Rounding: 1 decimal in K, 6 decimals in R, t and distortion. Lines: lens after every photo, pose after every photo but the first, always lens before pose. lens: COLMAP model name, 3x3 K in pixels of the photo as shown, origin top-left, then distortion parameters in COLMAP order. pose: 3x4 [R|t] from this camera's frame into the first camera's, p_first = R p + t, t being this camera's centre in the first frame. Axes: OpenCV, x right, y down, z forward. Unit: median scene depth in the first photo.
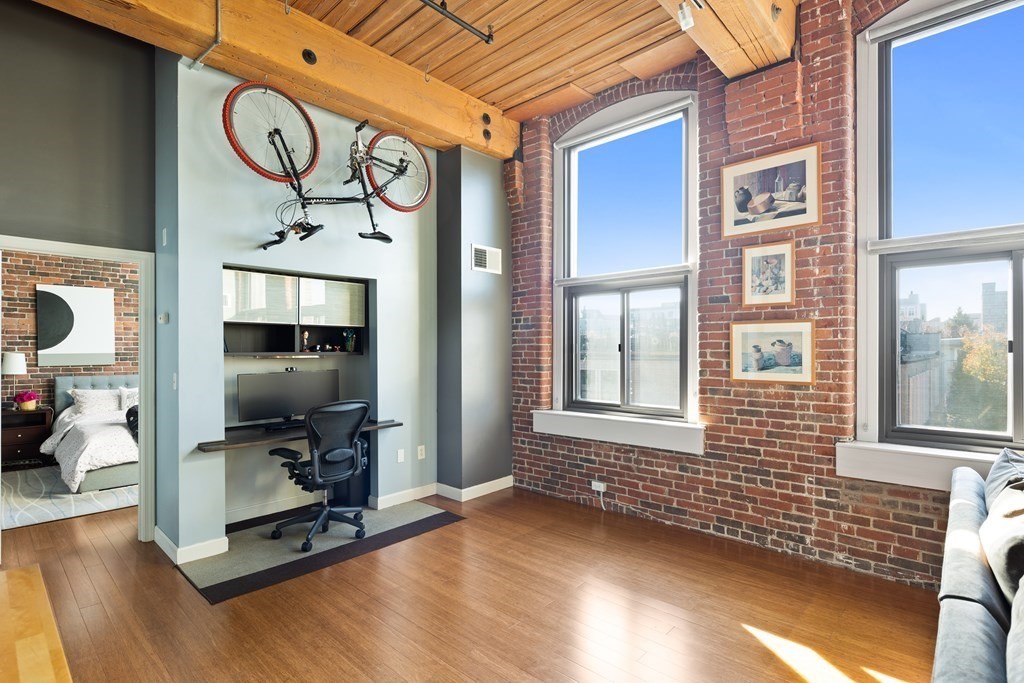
lens RADIAL K [[498.1, 0, 507.2], [0, 498.1, 349.3], [0, 0, 1]] dist [-0.000323, -0.001998]
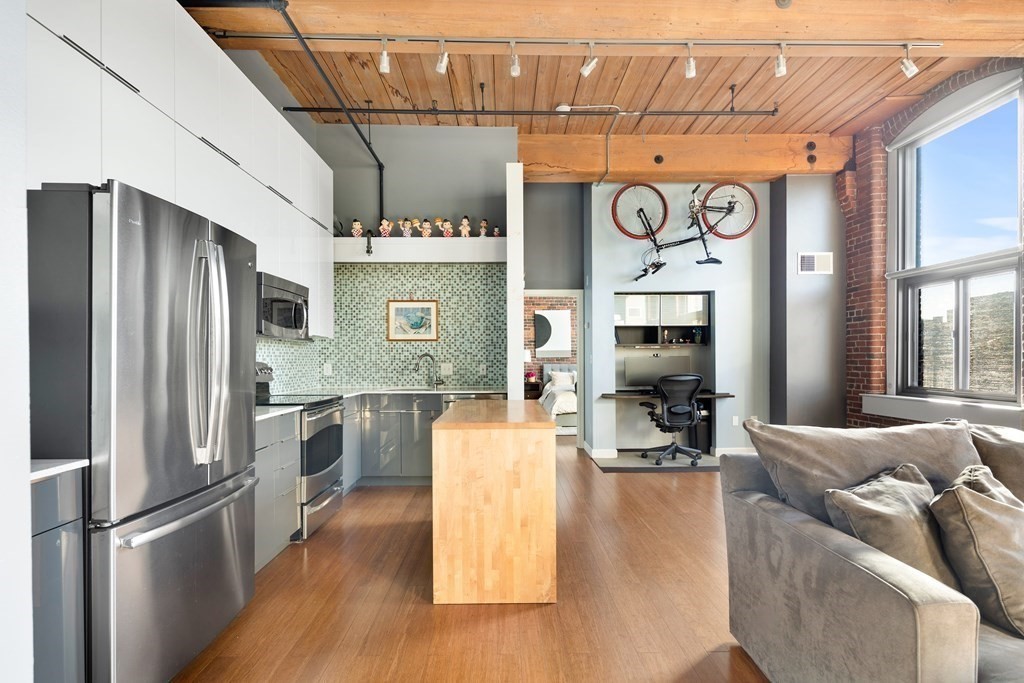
lens RADIAL K [[493.8, 0, 511.7], [0, 493.8, 359.7], [0, 0, 1]] dist [0.002433, -0.000170]
pose [[0.695000, 0.002859, -0.719004, 0.326296], [0.003598, 0.999966, 0.007453, 0.038583], [0.719000, -0.007767, 0.694966, -0.355772]]
